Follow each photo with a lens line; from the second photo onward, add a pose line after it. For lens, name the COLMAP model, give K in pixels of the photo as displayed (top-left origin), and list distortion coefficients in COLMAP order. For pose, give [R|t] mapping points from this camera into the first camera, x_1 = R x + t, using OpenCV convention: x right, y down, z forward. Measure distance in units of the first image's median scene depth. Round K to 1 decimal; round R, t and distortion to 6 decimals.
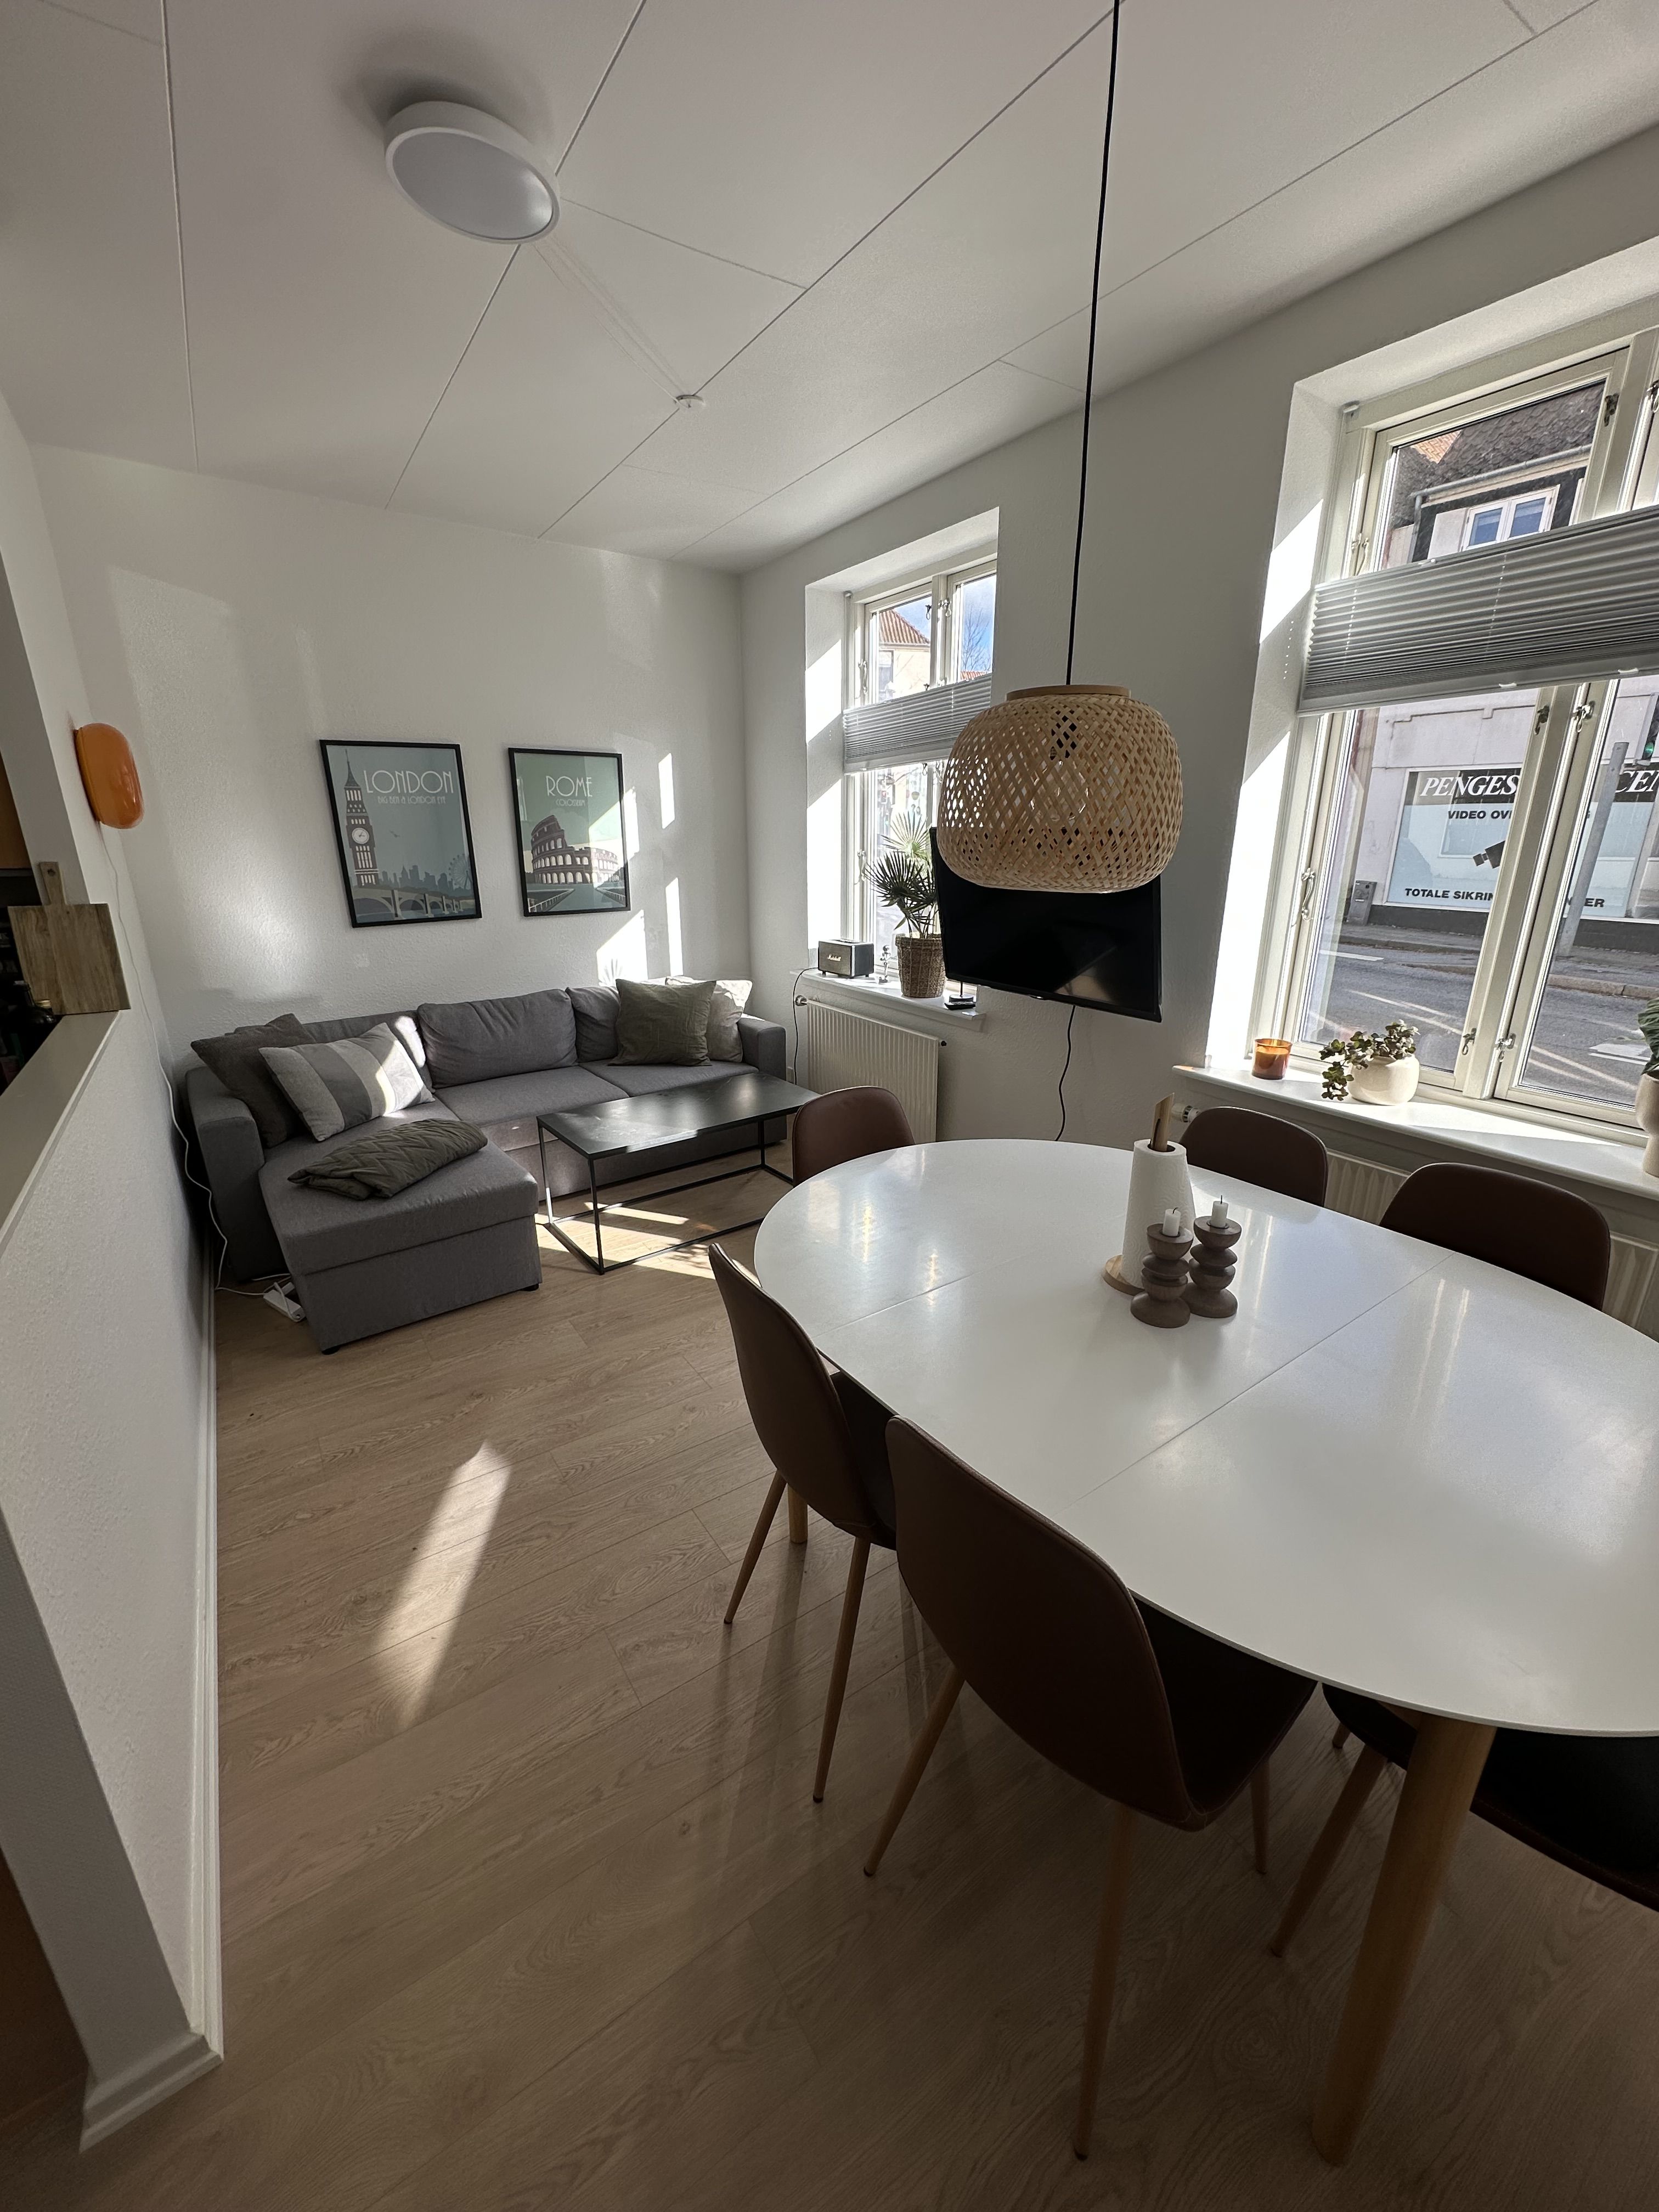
lens RADIAL K [[873.9, 0, 829.5], [0, 873.9, 1106.0], [0, 0, 1]] dist [-0.001237, 0.000006]
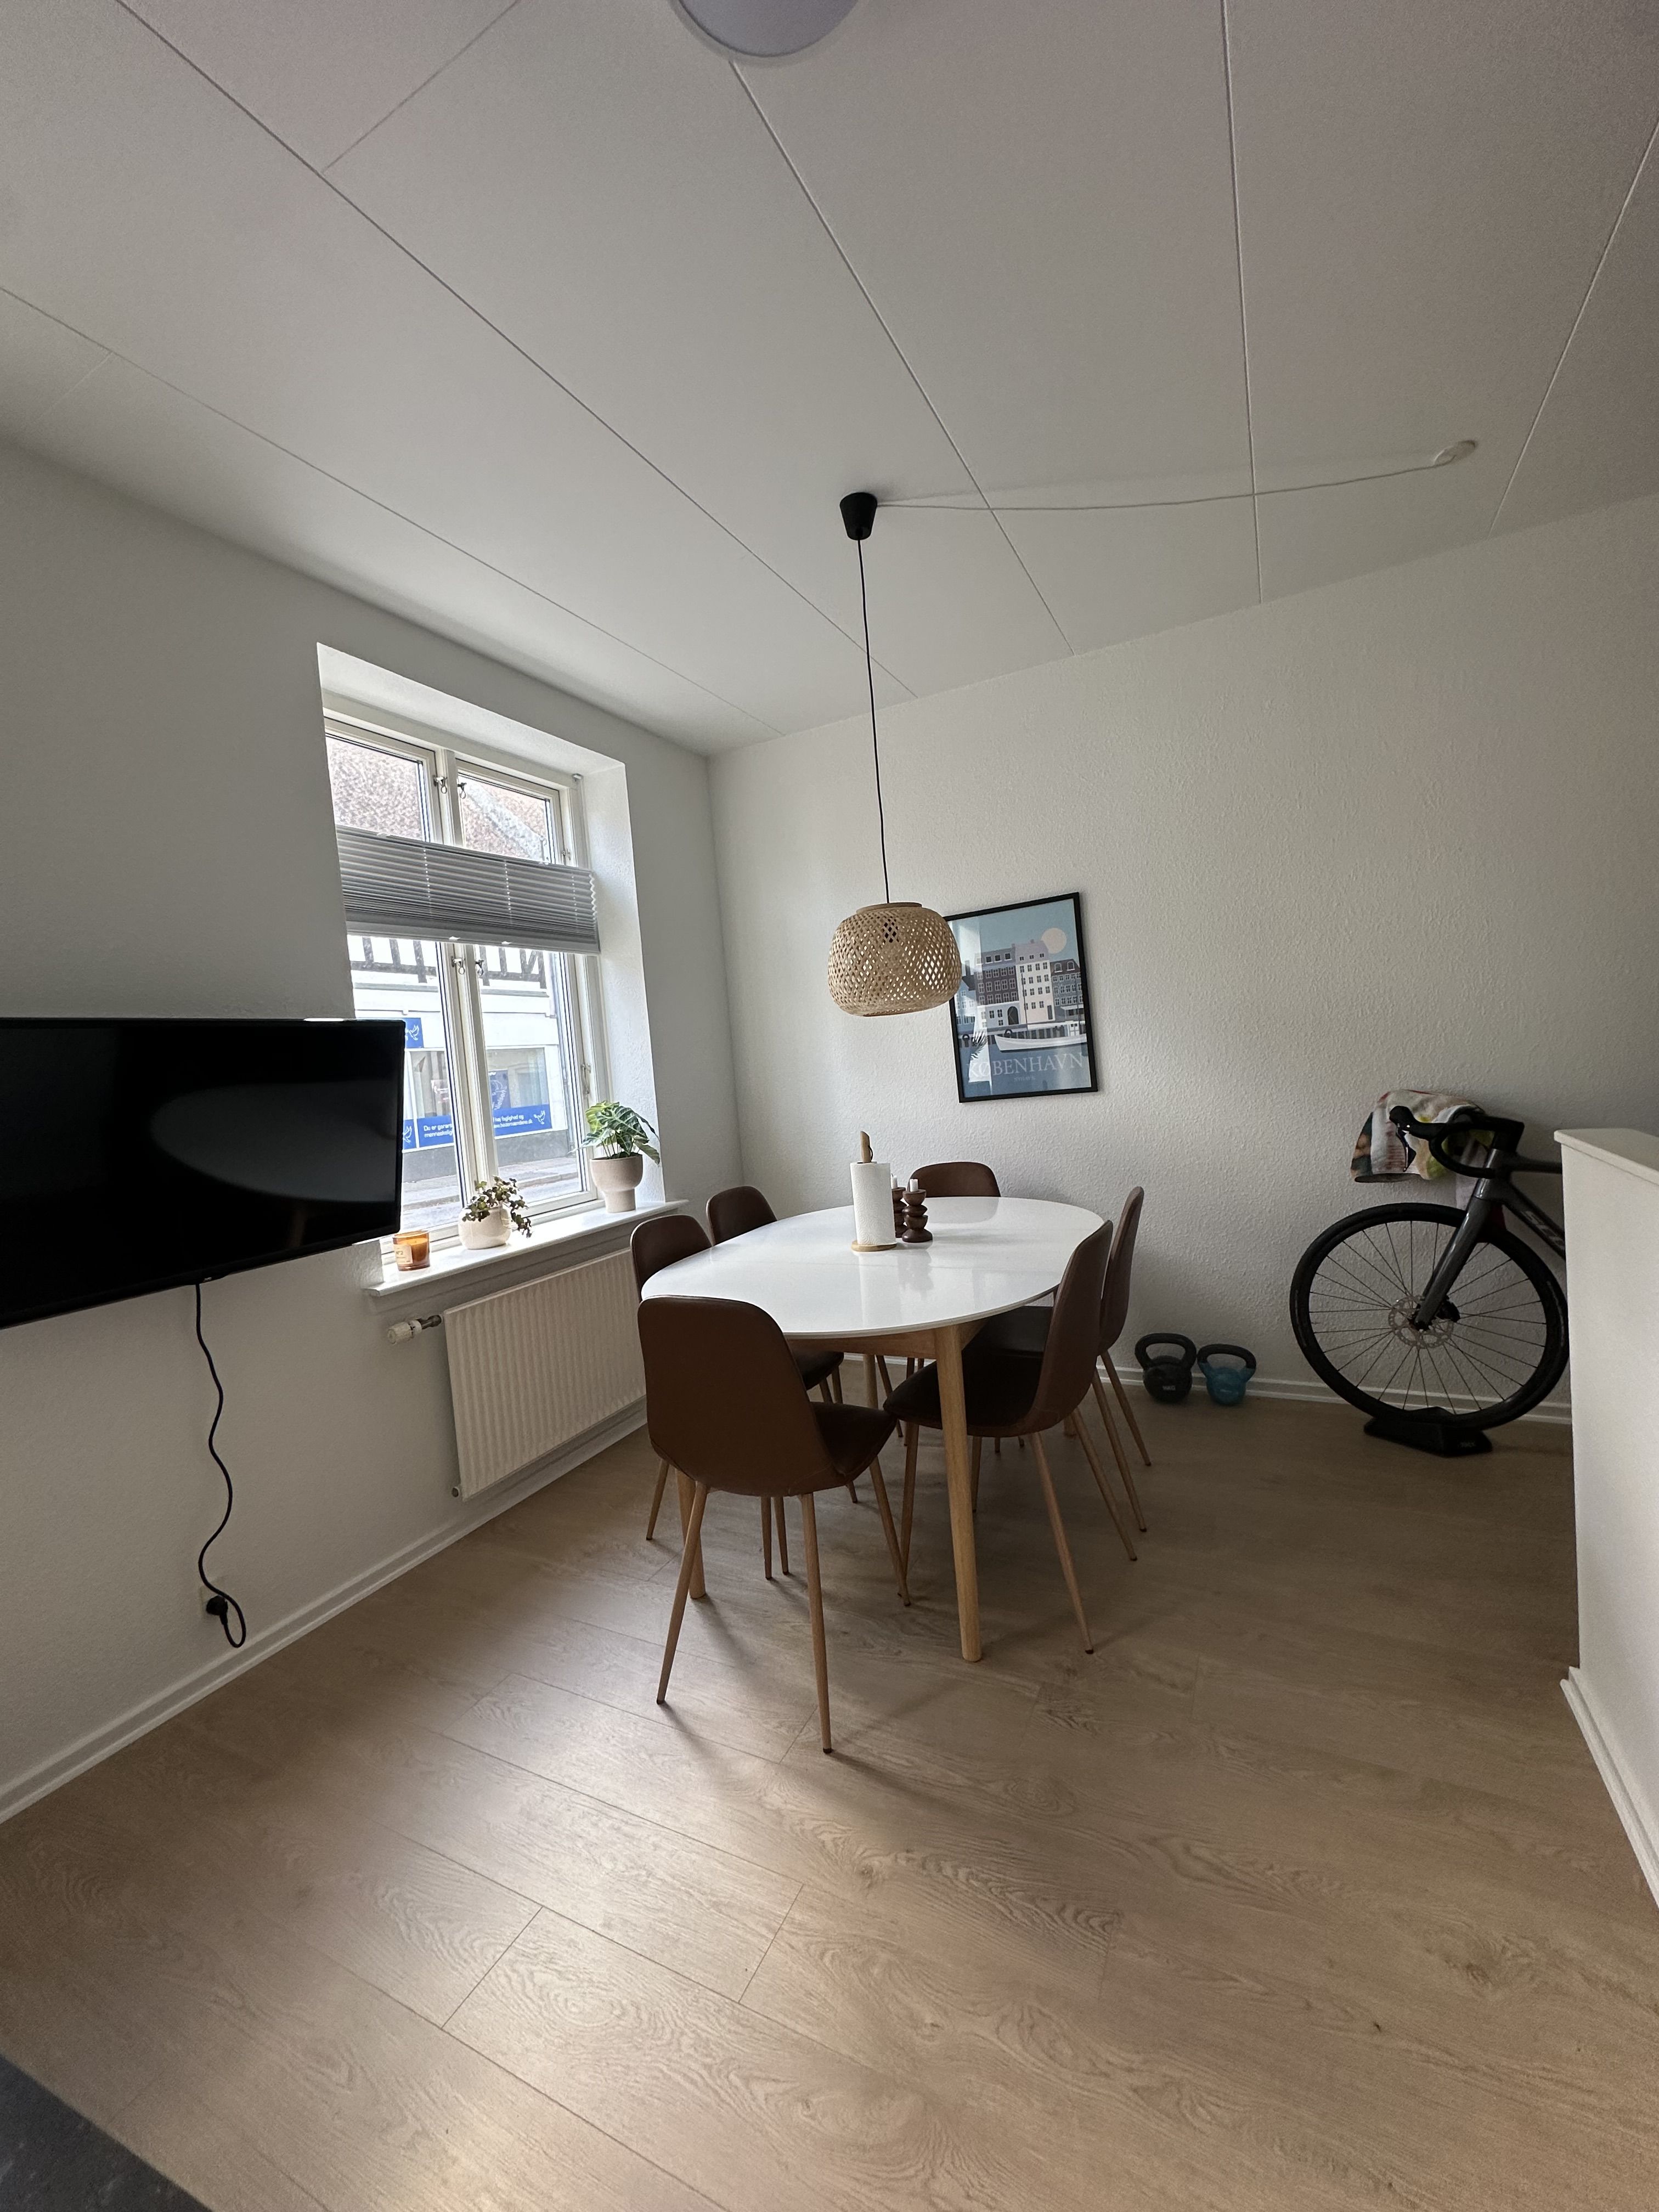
lens RADIAL K [[873.9, 0, 829.5], [0, 873.9, 1106.0], [0, 0, 1]] dist [-0.001237, 0.000006]
pose [[-0.478632, -0.004027, 0.878006, -1.112334], [0.345848, 0.918280, 0.192745, -0.429042], [-0.807032, 0.395911, -0.438126, 1.795177]]
